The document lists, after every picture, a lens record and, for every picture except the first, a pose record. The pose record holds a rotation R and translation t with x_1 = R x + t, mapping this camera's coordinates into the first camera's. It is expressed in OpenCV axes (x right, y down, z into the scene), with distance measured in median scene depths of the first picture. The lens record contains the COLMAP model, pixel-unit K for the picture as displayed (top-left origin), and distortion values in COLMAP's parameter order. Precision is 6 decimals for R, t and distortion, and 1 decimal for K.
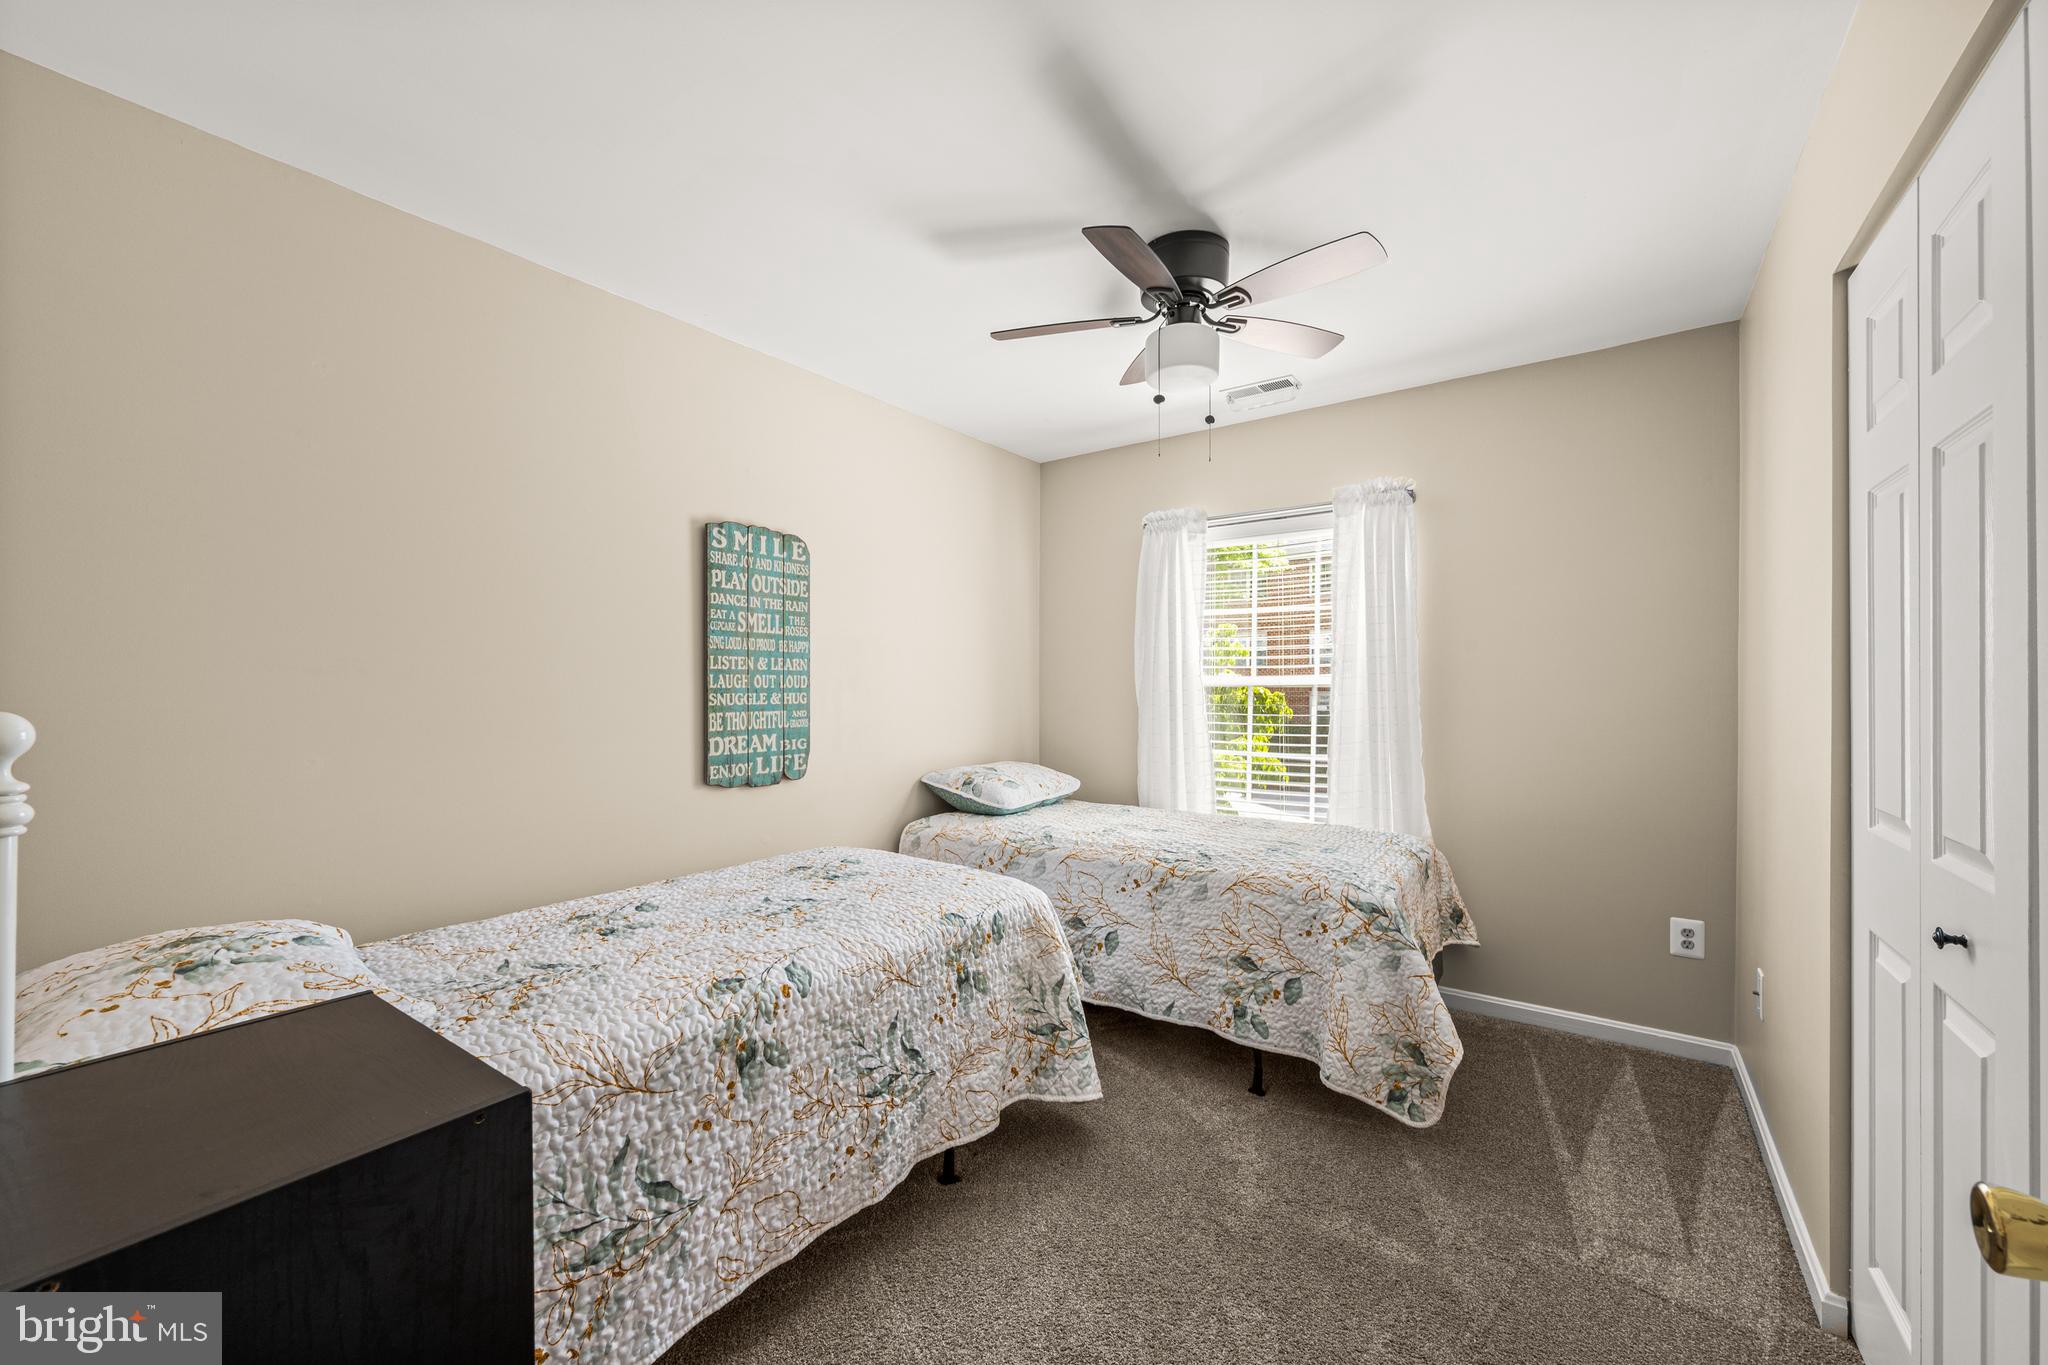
lens RADIAL K [[821.1, 0, 1020.8], [0, 821.1, 687.7], [0, 0, 1]] dist [0.005642, 0.000836]
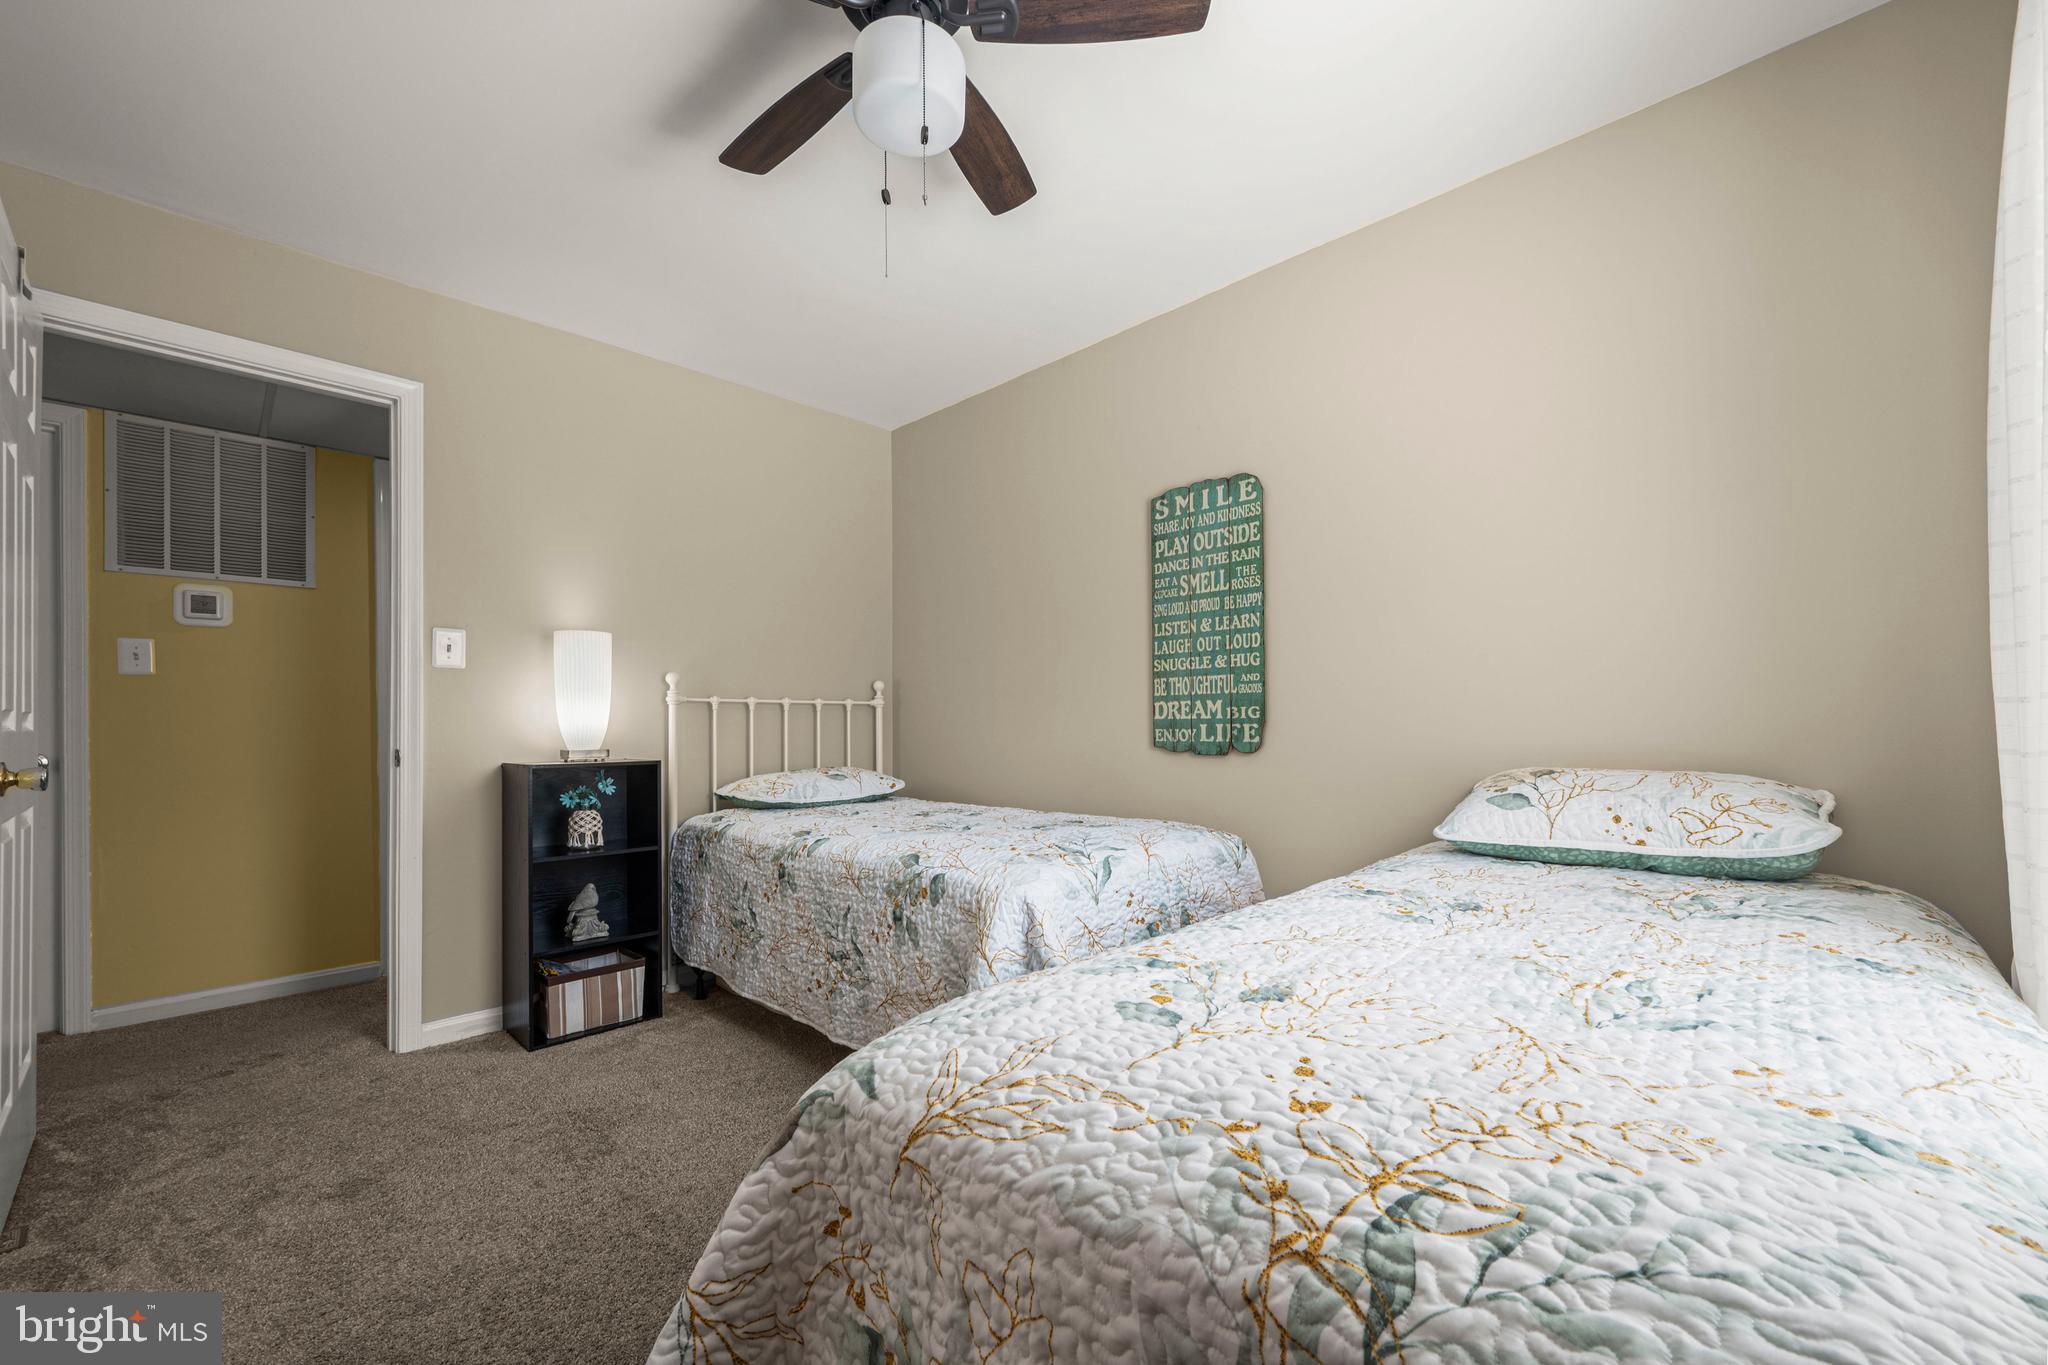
lens RADIAL K [[821.1, 0, 1008.5], [0, 821.1, 720.8], [0, 0, 1]] dist [0.005642, 0.000836]
pose [[-0.176171, -0.000087, -0.984360, 0.669211], [0.006667, 0.999977, -0.001282, 0.082197], [0.984337, -0.006789, -0.176166, 0.964339]]
